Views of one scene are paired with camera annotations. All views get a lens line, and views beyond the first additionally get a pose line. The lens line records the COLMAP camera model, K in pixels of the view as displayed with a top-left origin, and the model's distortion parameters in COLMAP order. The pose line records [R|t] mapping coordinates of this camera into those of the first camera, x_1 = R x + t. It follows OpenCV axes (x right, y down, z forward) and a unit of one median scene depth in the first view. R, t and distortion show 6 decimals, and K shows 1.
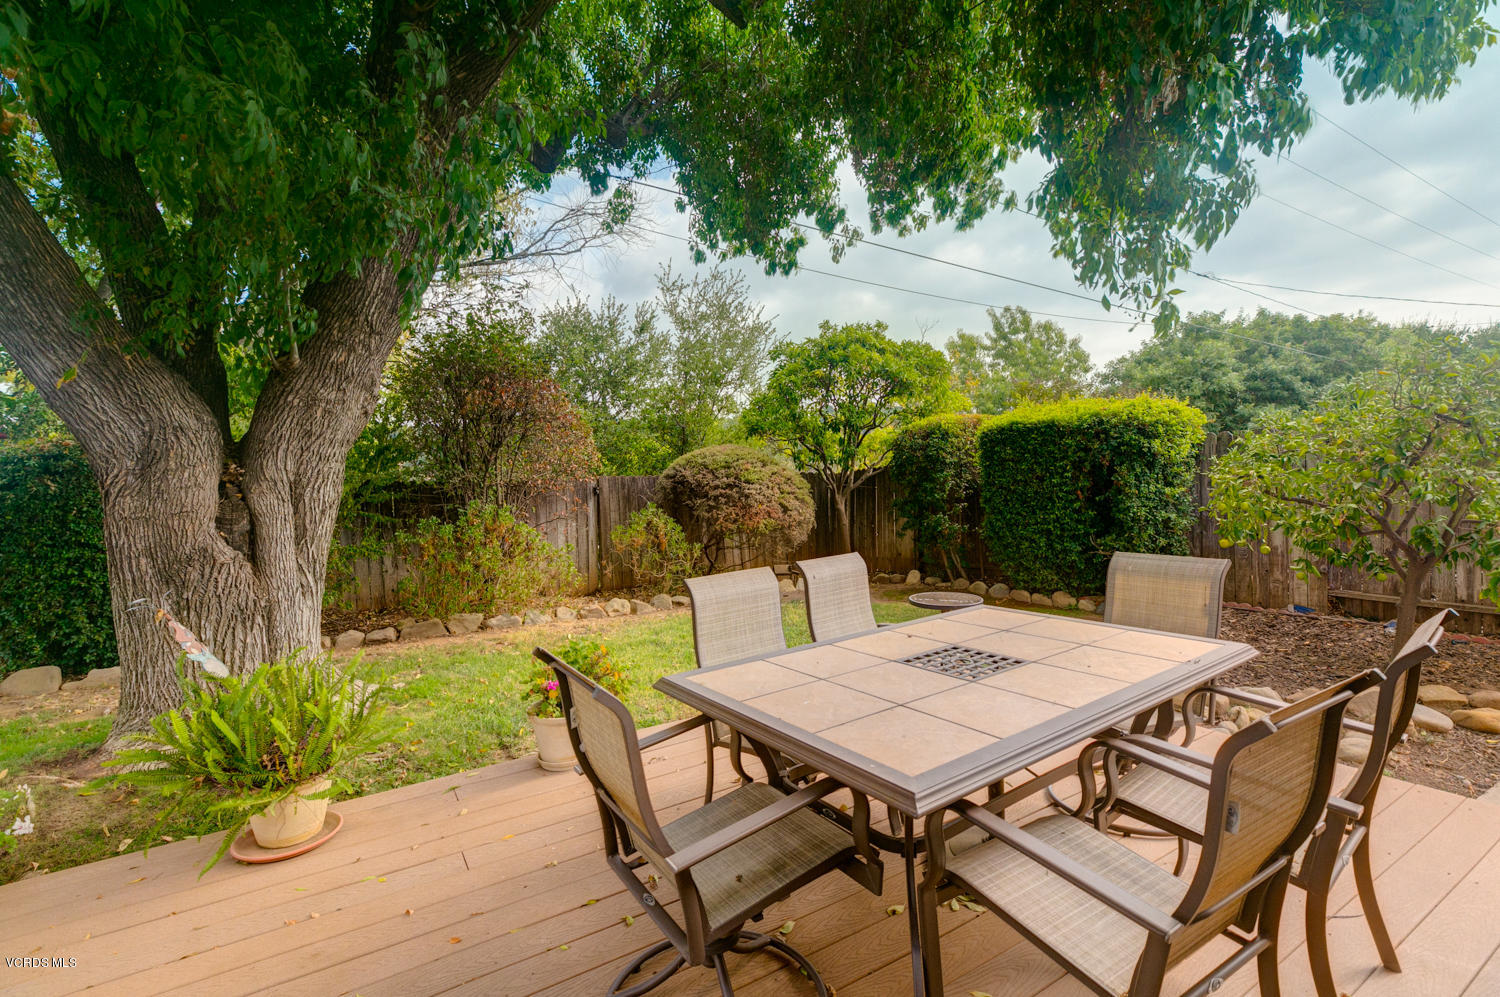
lens RADIAL K [[673.1, 0, 743.4], [0, 673.1, 503.1], [0, 0, 1]] dist [0.002358, 0.000089]
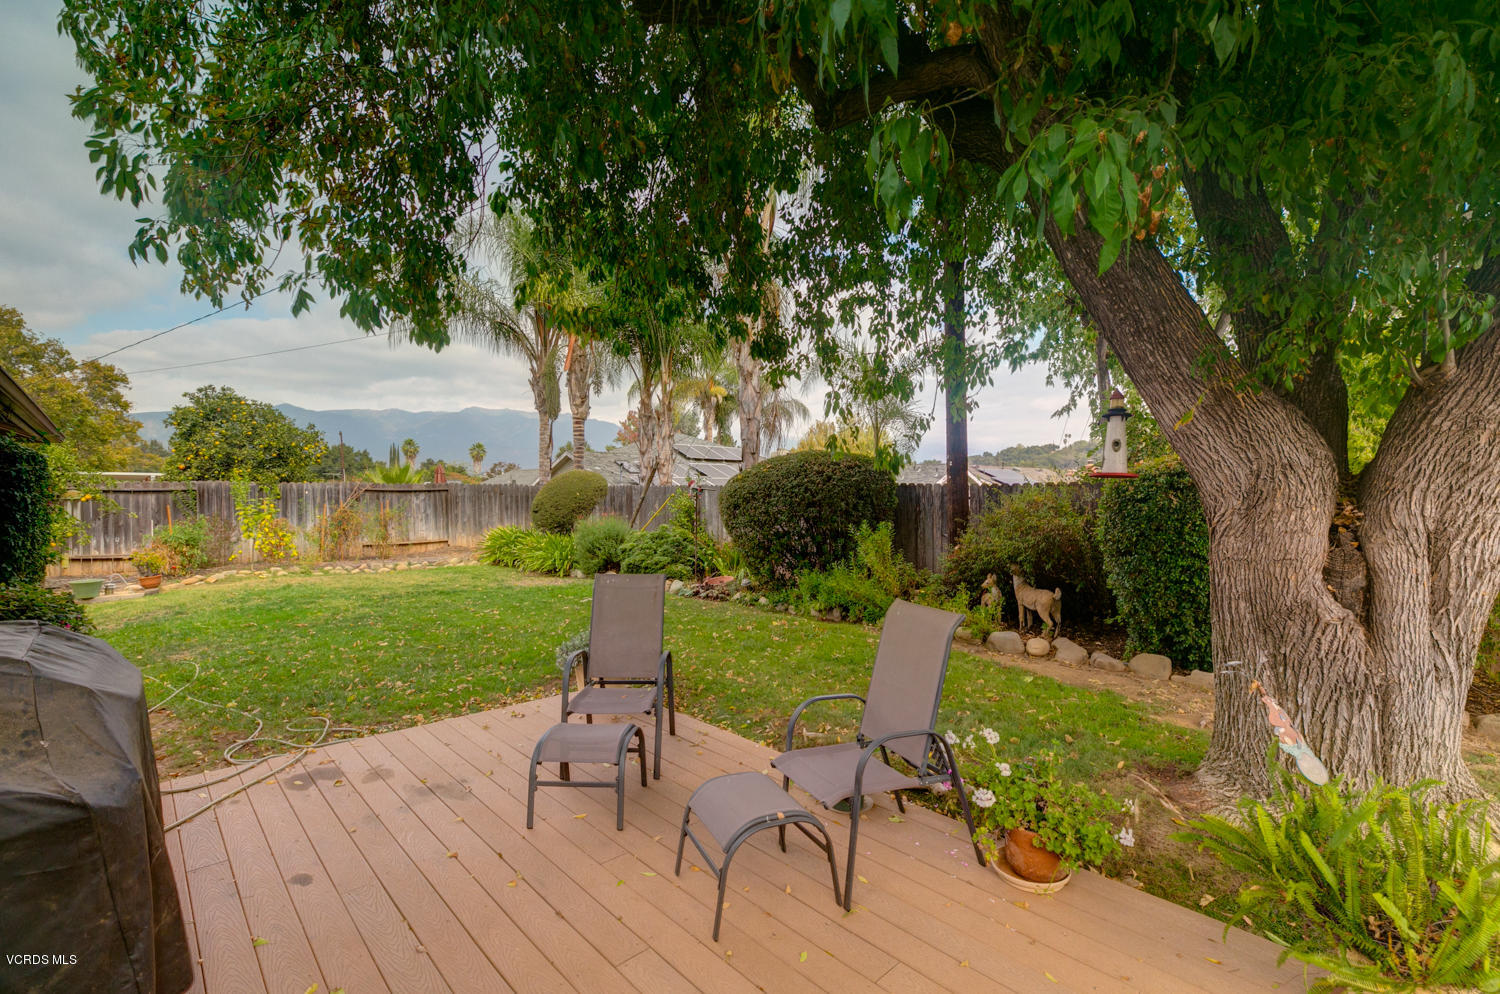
lens RADIAL K [[673.1, 0, 743.8], [0, 673.1, 492.2], [0, 0, 1]] dist [0.002358, 0.000089]
pose [[0.196806, 0.040135, -0.979621, -0.087839], [-0.039722, 0.998668, 0.032935, -0.073471], [0.979637, 0.032431, 0.198138, 0.100191]]
